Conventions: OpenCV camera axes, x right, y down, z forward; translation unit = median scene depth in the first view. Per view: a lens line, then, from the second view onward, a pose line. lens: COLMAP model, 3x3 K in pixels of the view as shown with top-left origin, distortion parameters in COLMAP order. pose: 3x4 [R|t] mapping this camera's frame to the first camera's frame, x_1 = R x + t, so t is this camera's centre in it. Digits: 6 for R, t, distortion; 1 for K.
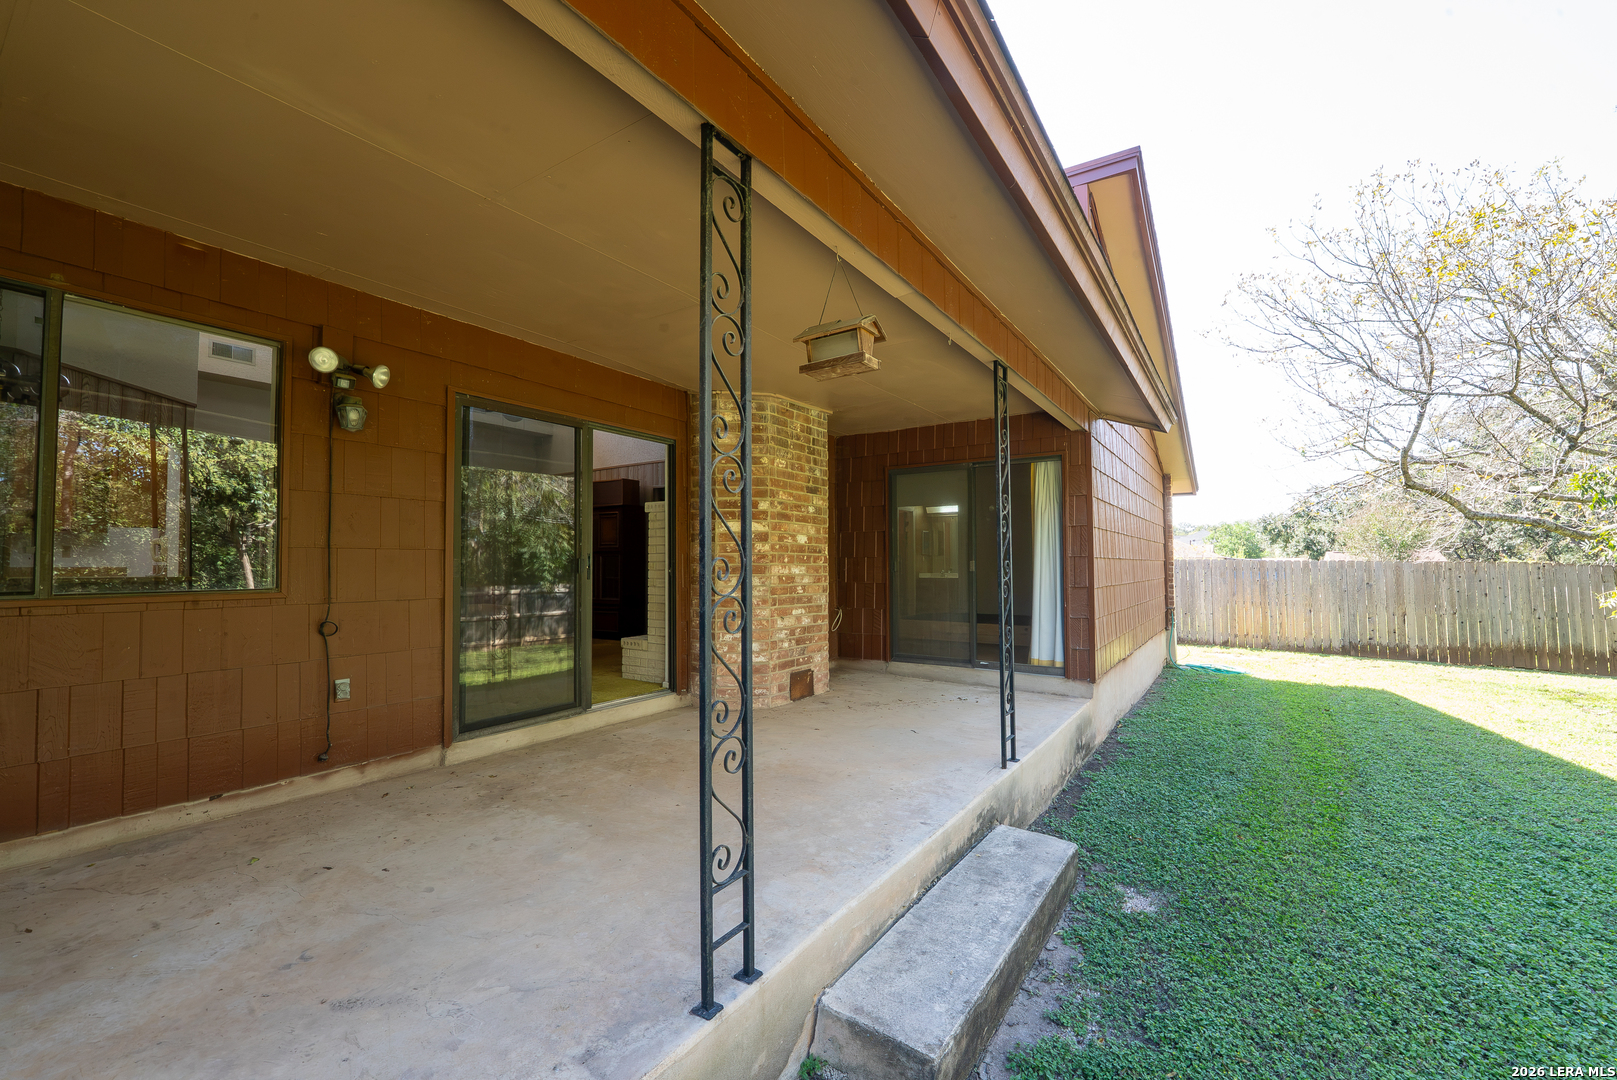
lens RADIAL K [[661.2, 0, 808.4], [0, 661.2, 535.6], [0, 0, 1]] dist [-0.003840, -0.005429]
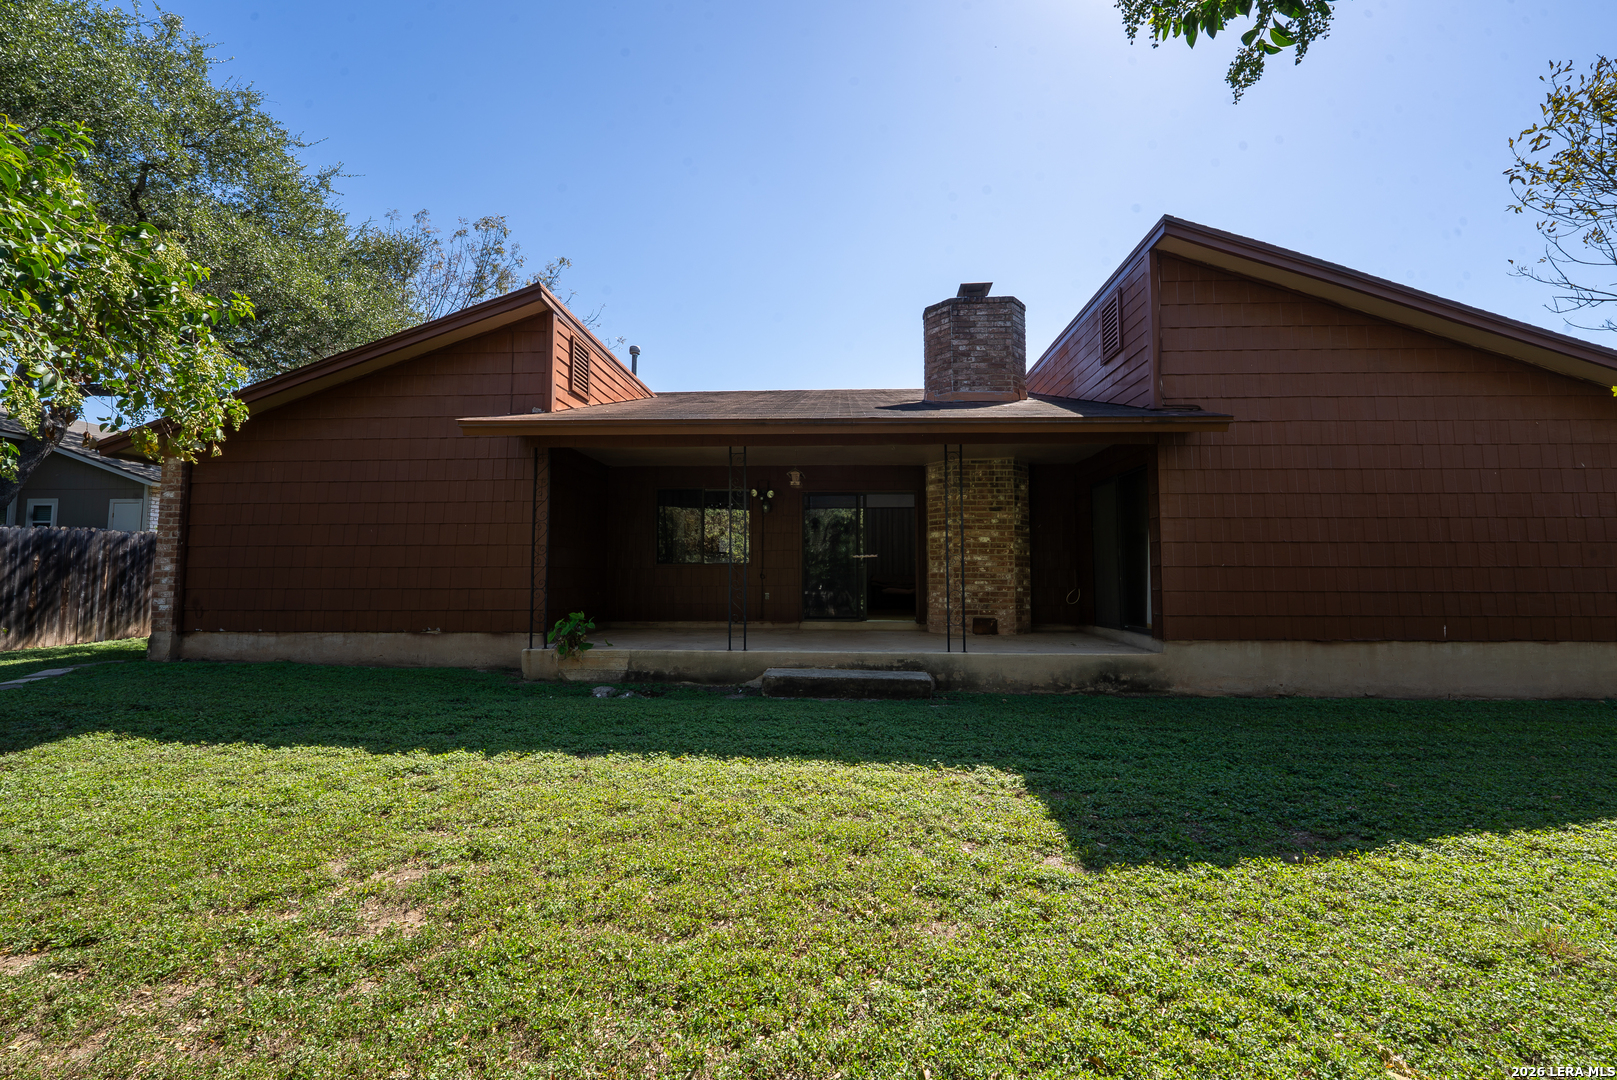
lens RADIAL K [[641.8, 0, 808.5], [0, 641.8, 540.0], [0, 0, 1]] dist [-0.002245, -0.000042]
pose [[0.502183, -0.054043, -0.863071, 1.123663], [0.034604, 0.998502, -0.042388, 0.057790], [0.864069, -0.008579, 0.503301, -0.193341]]
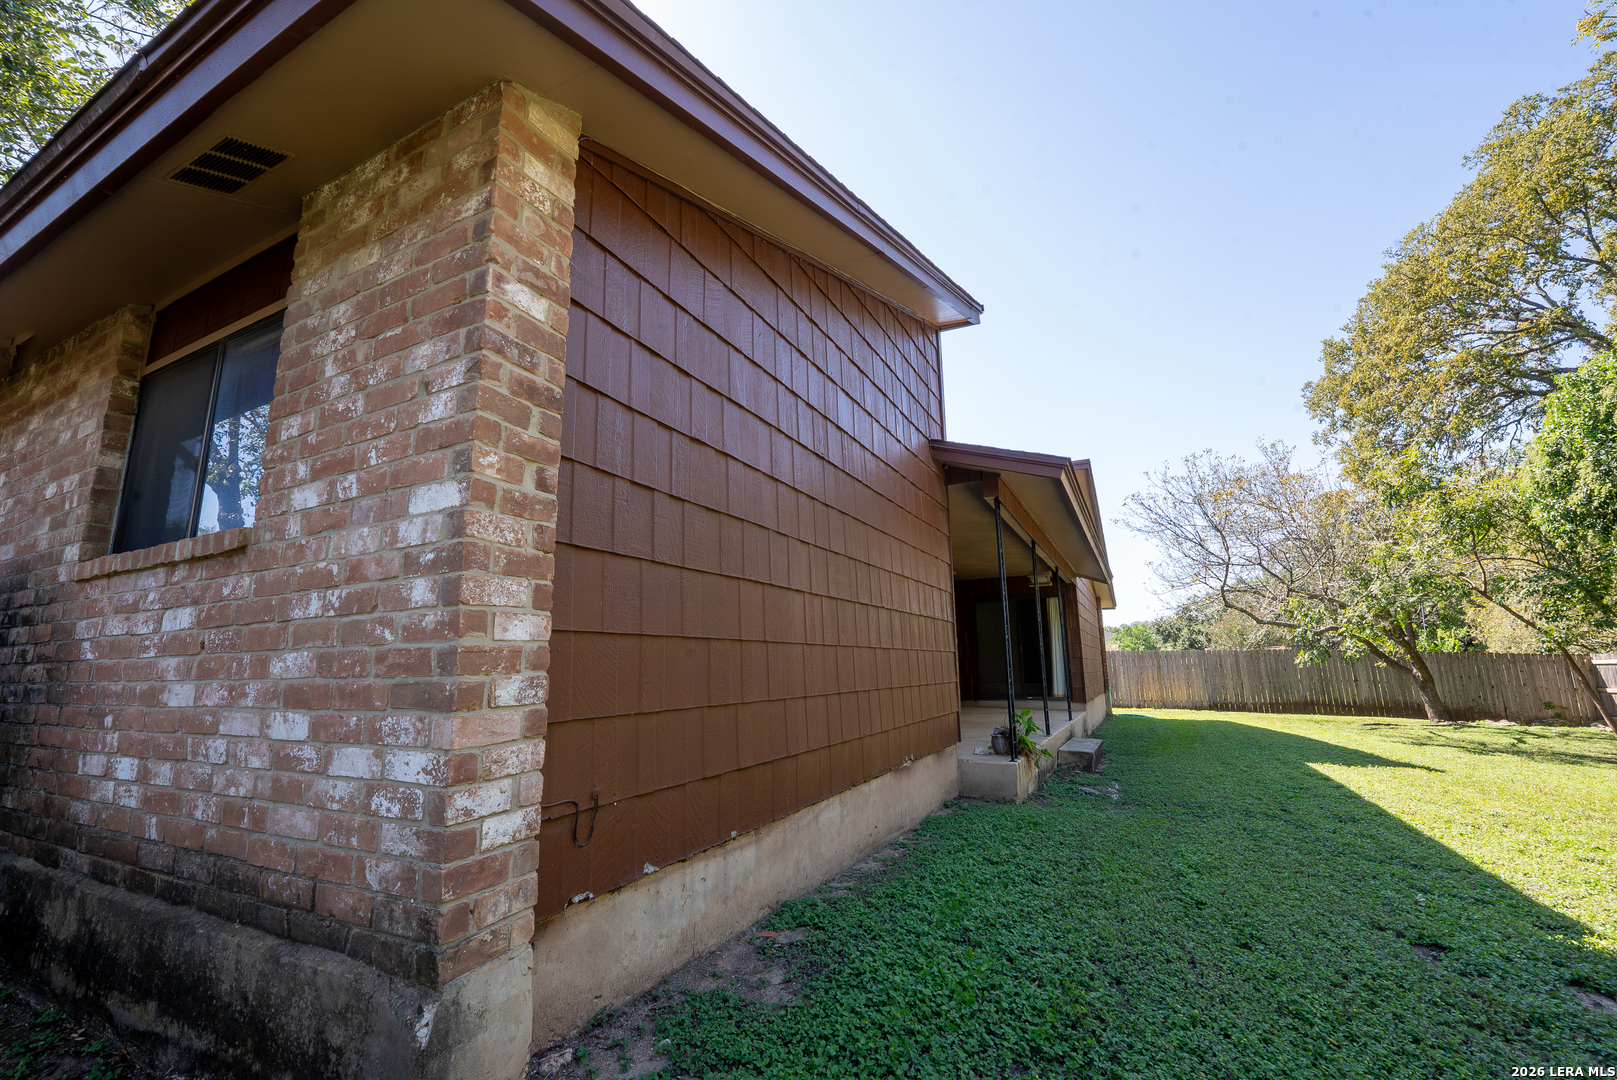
lens RADIAL K [[661.2, 0, 808.4], [0, 661.2, 535.6], [0, 0, 1]] dist [-0.003840, -0.005429]
pose [[0.992651, 0.013093, 0.120303, -0.693985], [0.005832, 0.987800, -0.155620, 0.016652], [-0.120873, 0.155178, 0.980464, -1.023592]]
